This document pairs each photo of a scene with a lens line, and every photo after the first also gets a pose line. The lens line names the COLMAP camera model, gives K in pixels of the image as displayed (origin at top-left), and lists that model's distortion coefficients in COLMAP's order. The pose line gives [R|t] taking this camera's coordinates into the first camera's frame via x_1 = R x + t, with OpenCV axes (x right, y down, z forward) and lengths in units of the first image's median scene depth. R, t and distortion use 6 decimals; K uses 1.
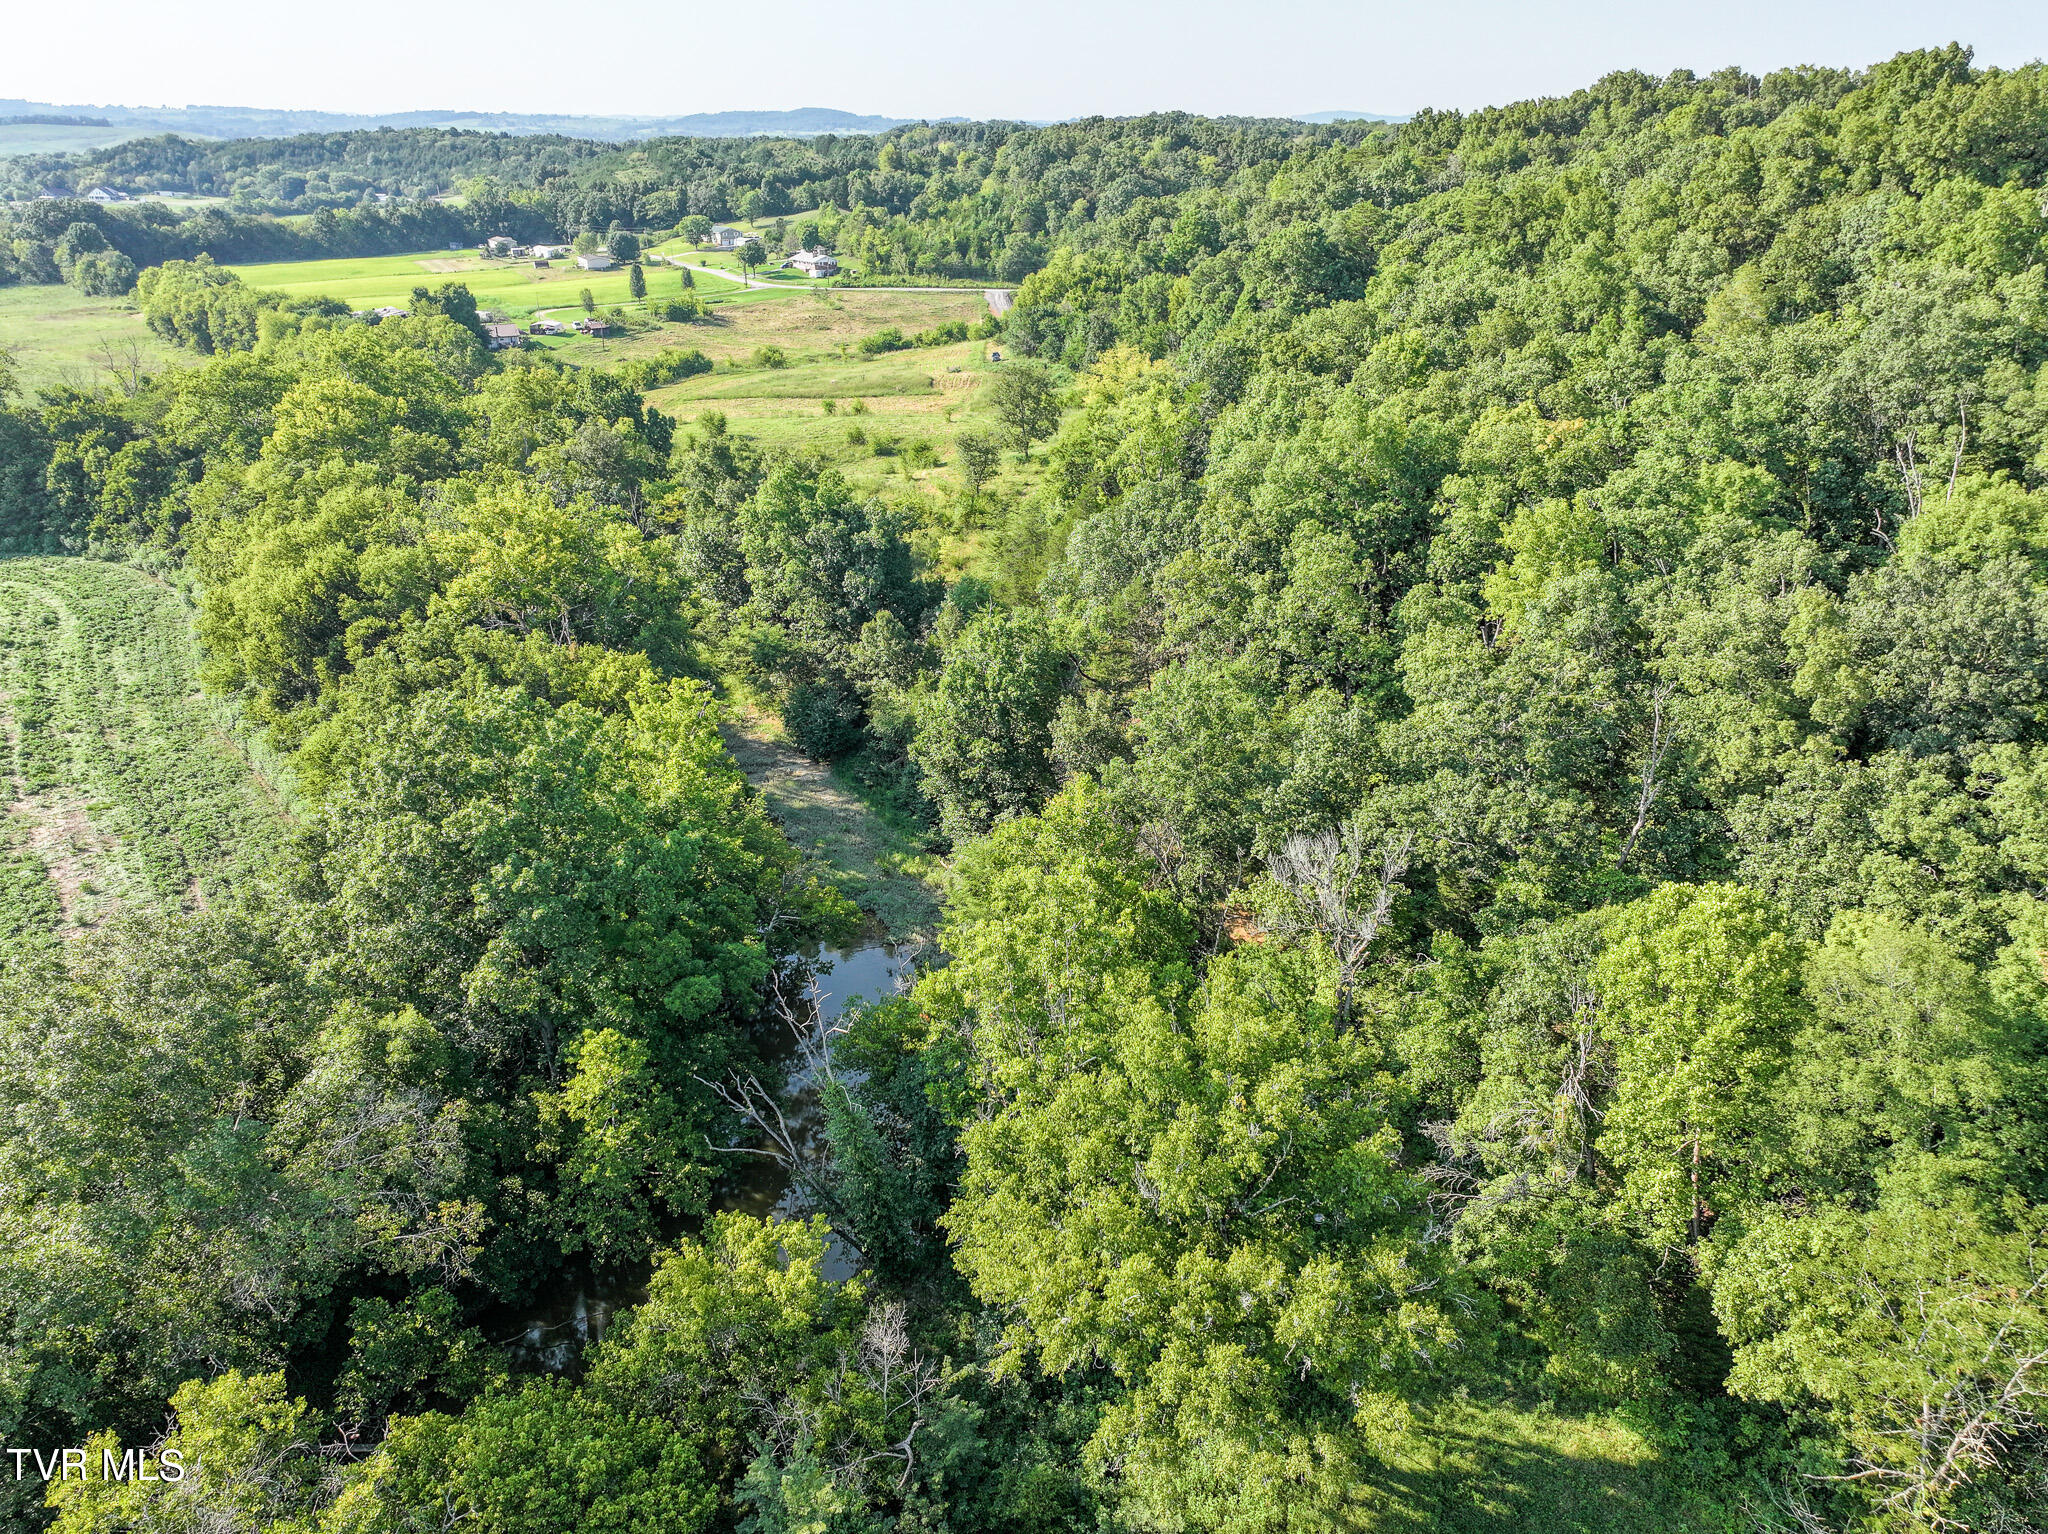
lens RADIAL K [[1437.3, 0, 1022.0], [0, 1437.3, 766.0], [0, 0, 1]] dist [-0.000919, 0.019827]
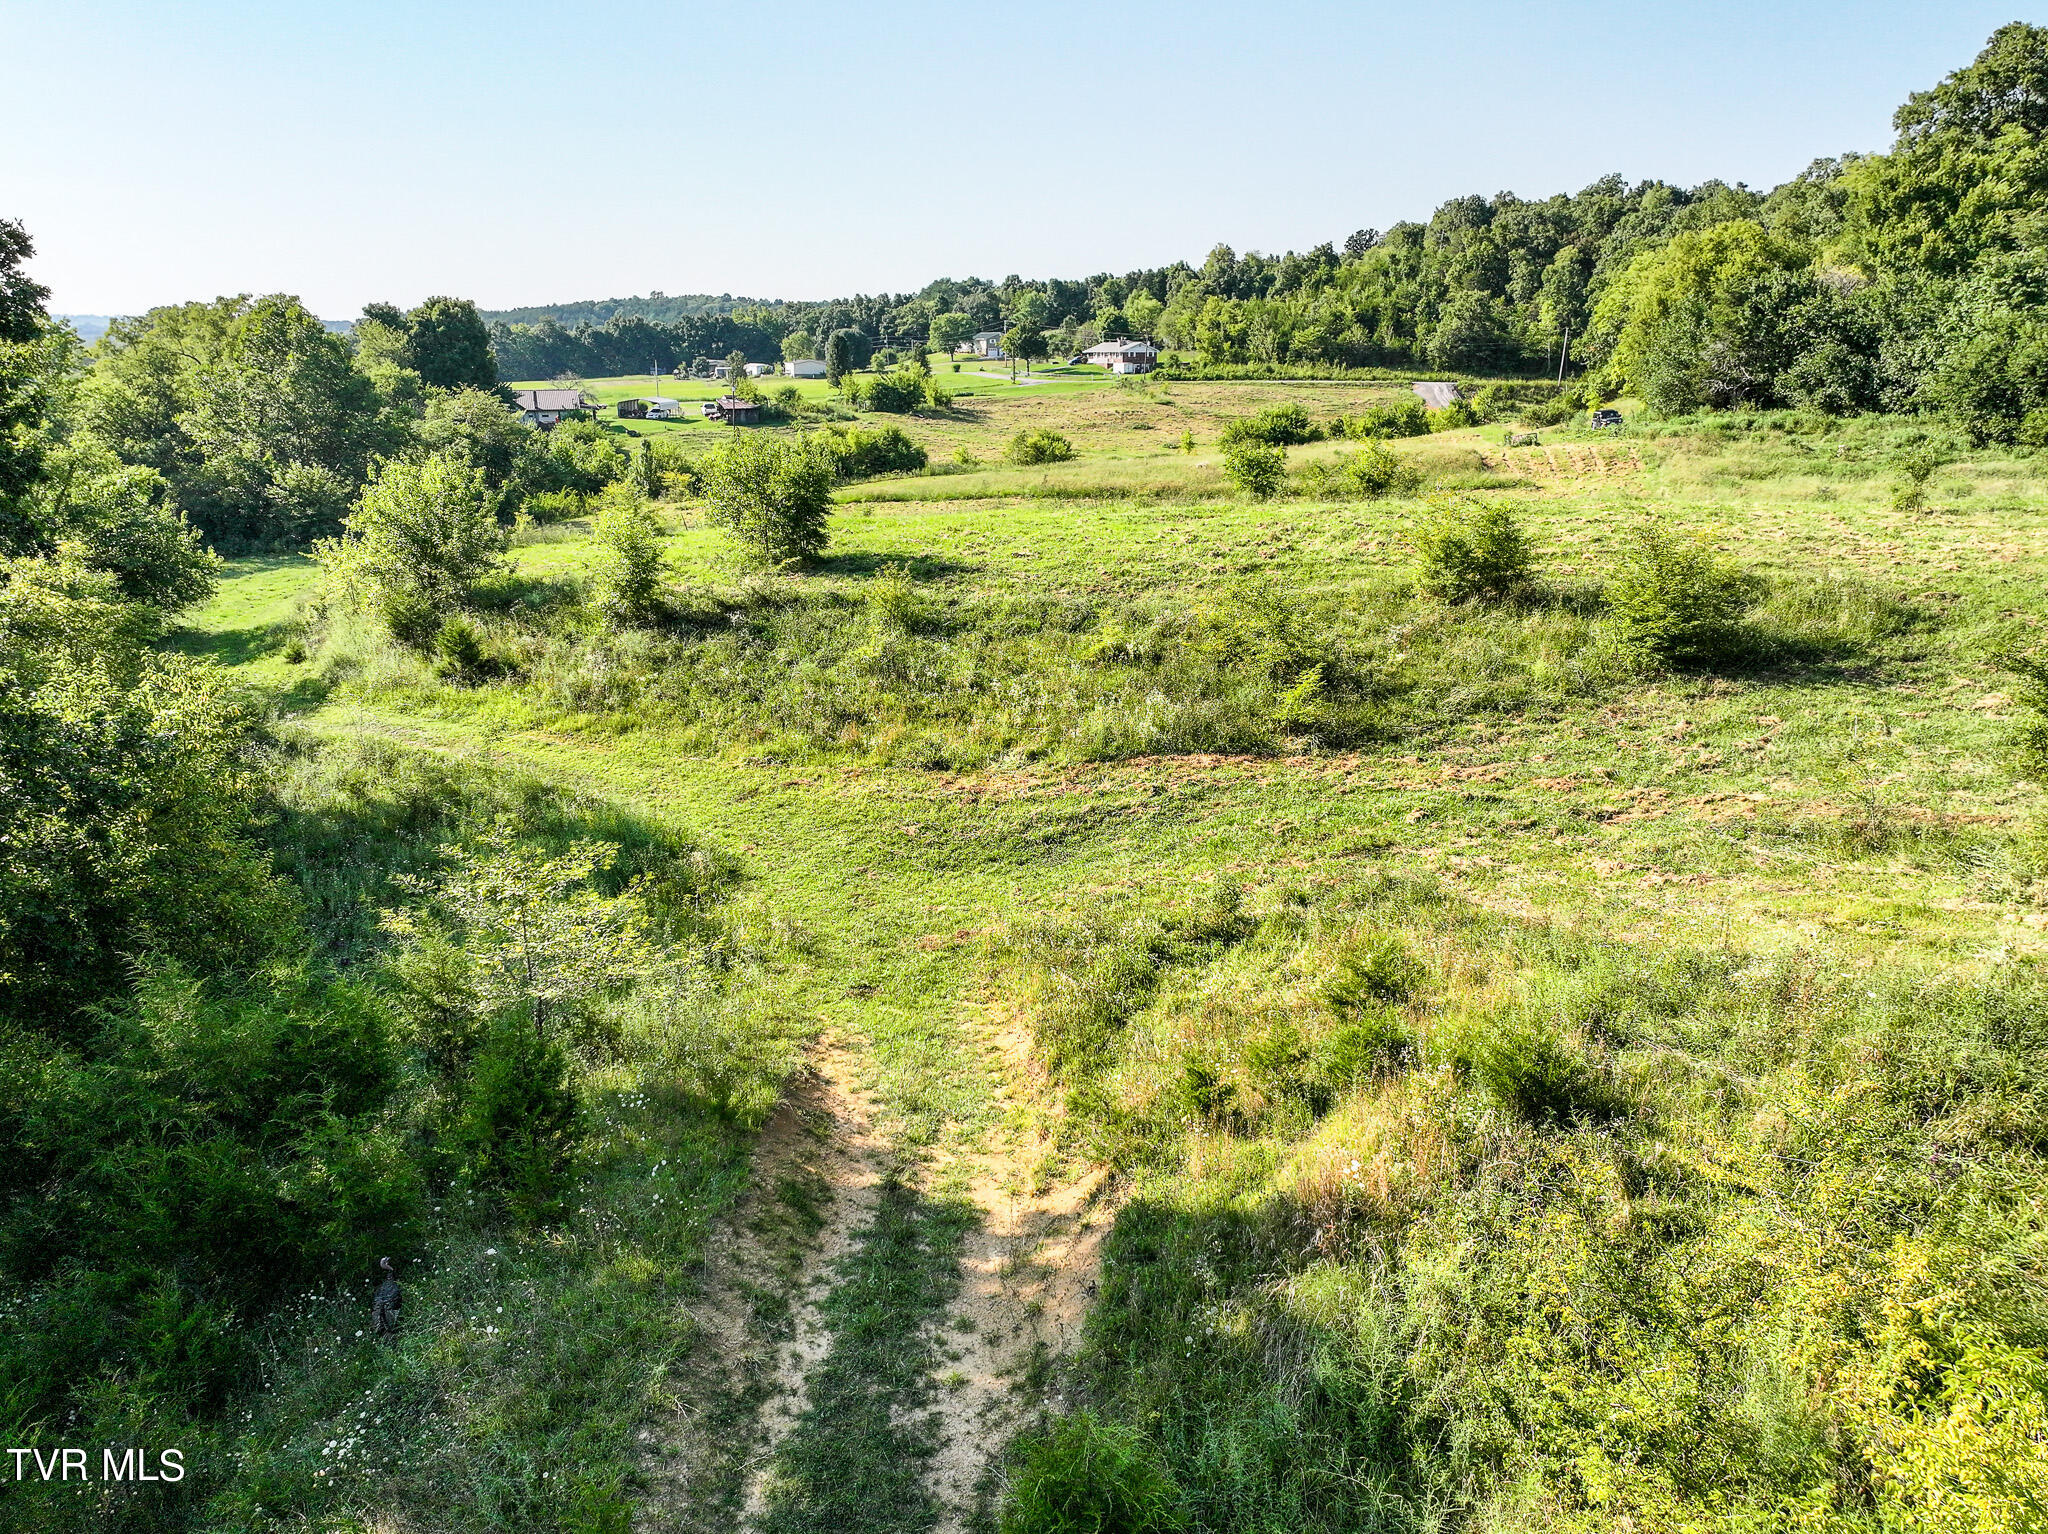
lens RADIAL K [[1437.3, 0, 1025.3], [0, 1437.3, 770.4], [0, 0, 1]] dist [-0.000919, 0.019827]
pose [[0.983914, 0.046667, -0.172439, -0.086827], [-0.068379, 0.990148, -0.122198, -0.109123], [0.165037, 0.132023, 0.977411, 0.502380]]
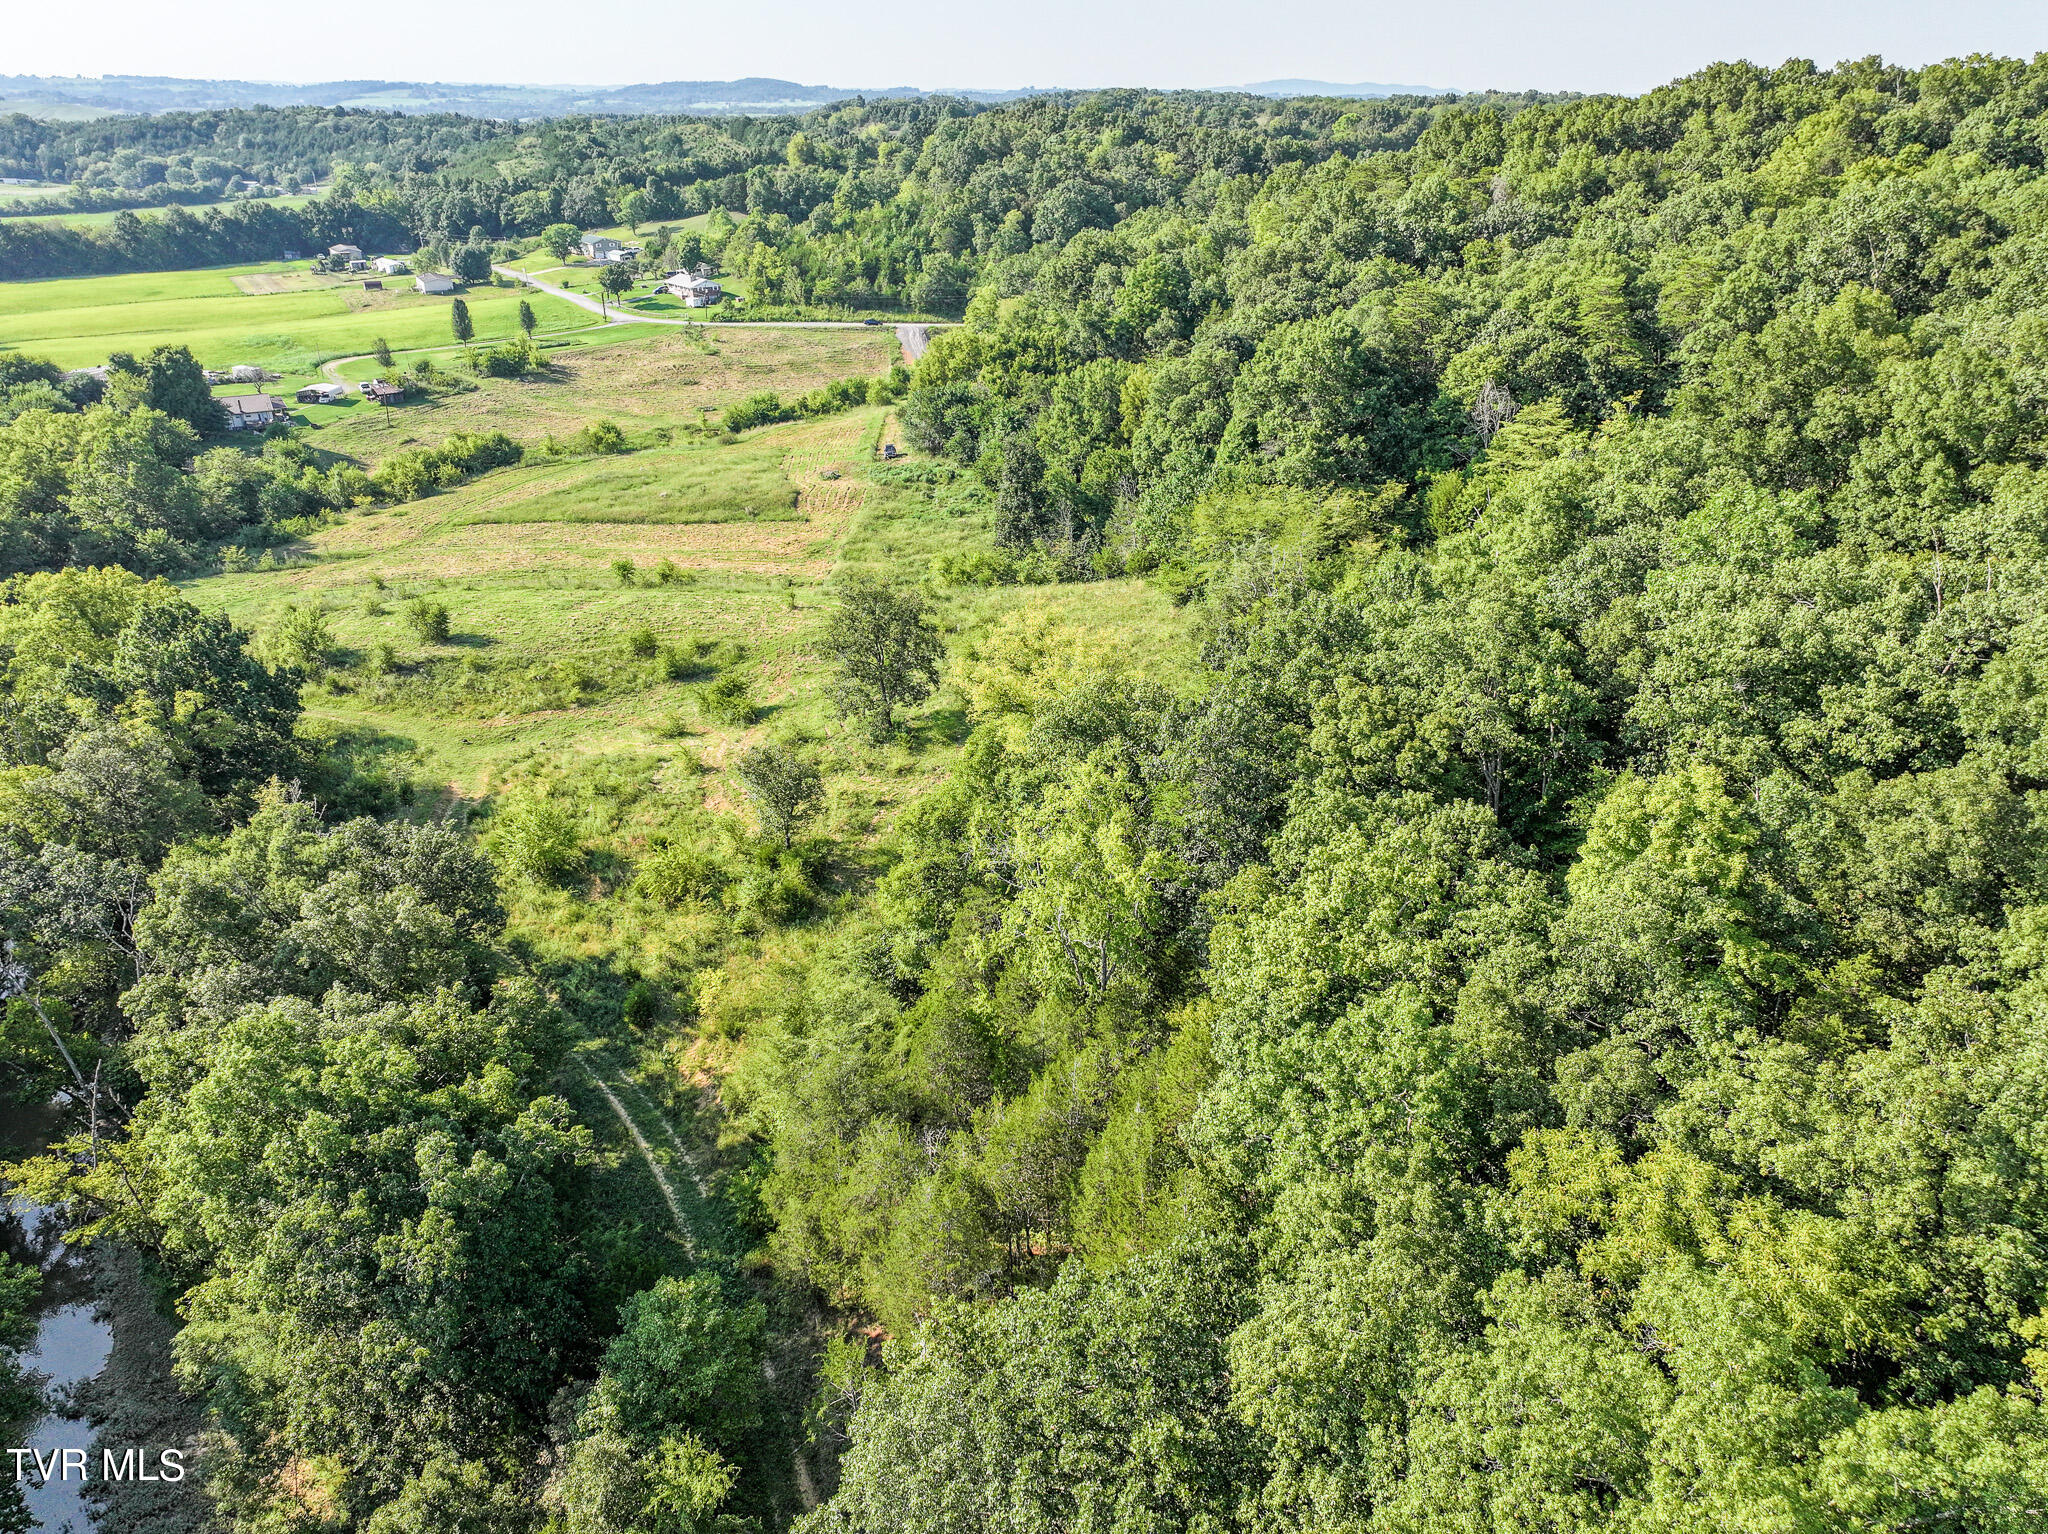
lens RADIAL K [[1437.3, 0, 1021.5], [0, 1437.3, 770.7], [0, 0, 1]] dist [-0.000919, 0.019827]
pose [[0.999536, -0.014411, 0.026828, 0.022981], [0.013855, 0.999687, 0.020810, -0.112546], [-0.027119, -0.020428, 0.999423, 0.211248]]
